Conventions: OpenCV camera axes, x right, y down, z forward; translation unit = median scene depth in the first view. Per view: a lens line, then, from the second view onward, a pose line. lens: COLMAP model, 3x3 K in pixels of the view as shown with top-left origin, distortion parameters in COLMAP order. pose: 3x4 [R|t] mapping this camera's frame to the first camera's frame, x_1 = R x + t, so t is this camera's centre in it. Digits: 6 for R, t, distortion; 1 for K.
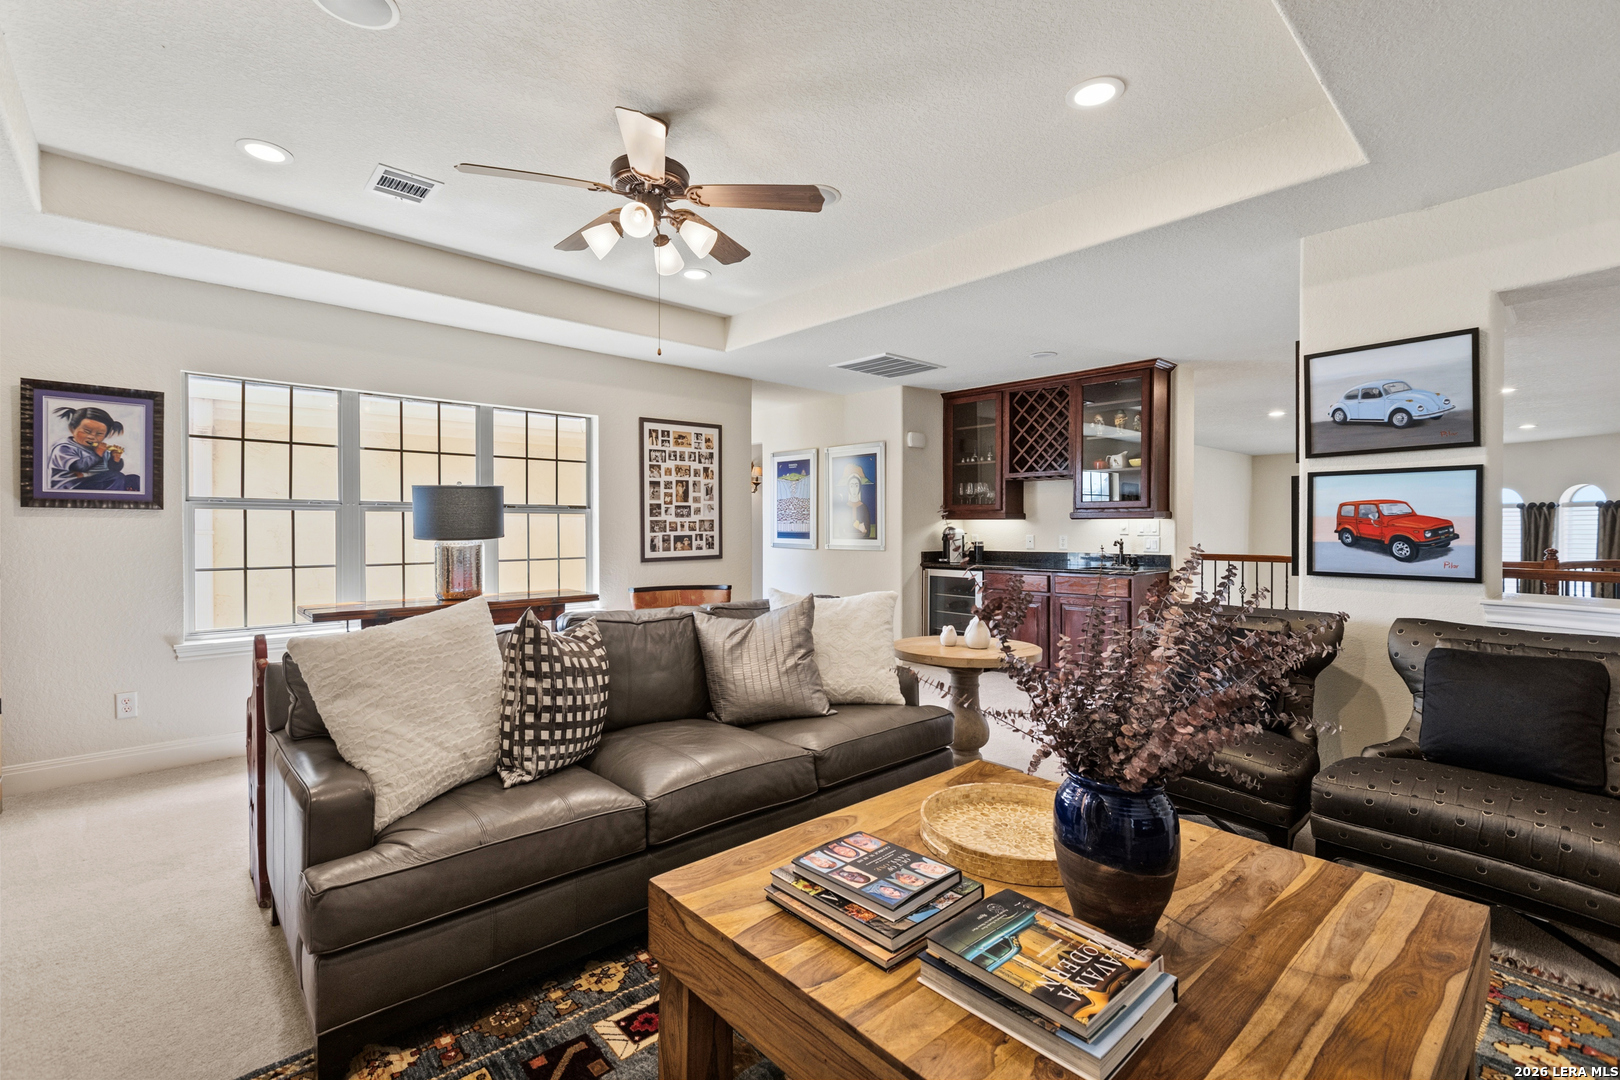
lens RADIAL K [[727.5, 0, 806.5], [0, 727.5, 531.7], [0, 0, 1]] dist [0.003594, 0.000126]
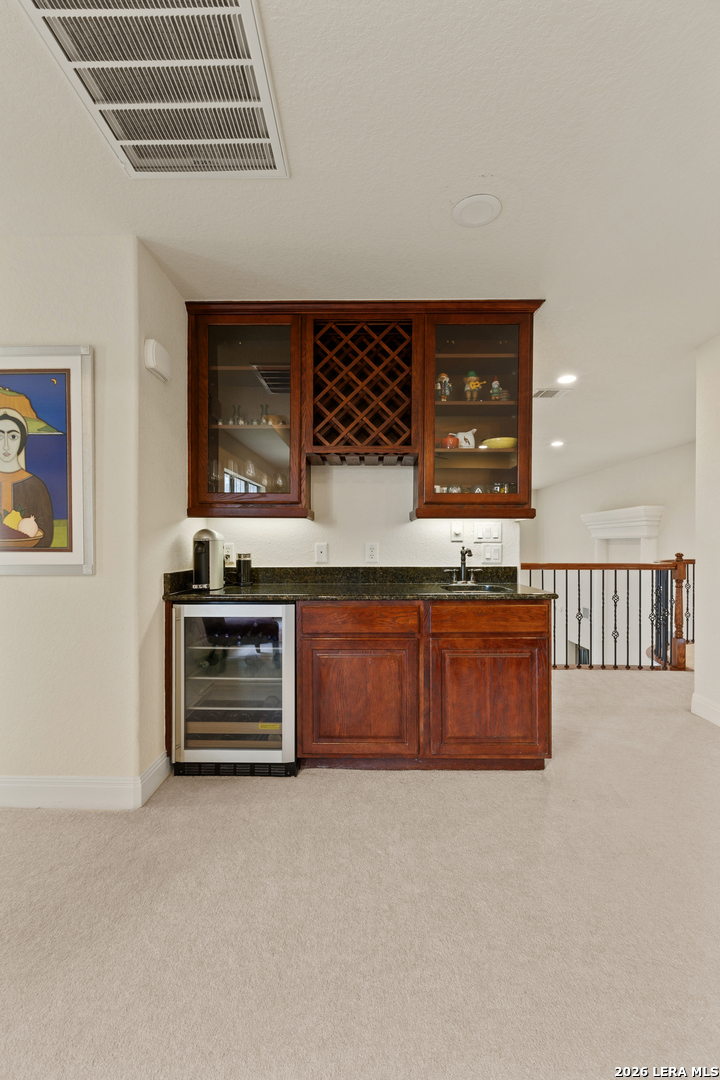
lens RADIAL K [[485.0, 0, 356.4], [0, 485.0, 547.2], [0, 0, 1]] dist [0.003594, 0.000126]
pose [[0.688116, 0.001074, 0.725600, -0.004853], [0.008661, 0.999916, -0.009693, 0.012802], [-0.725549, 0.012955, 0.688048, 0.647054]]
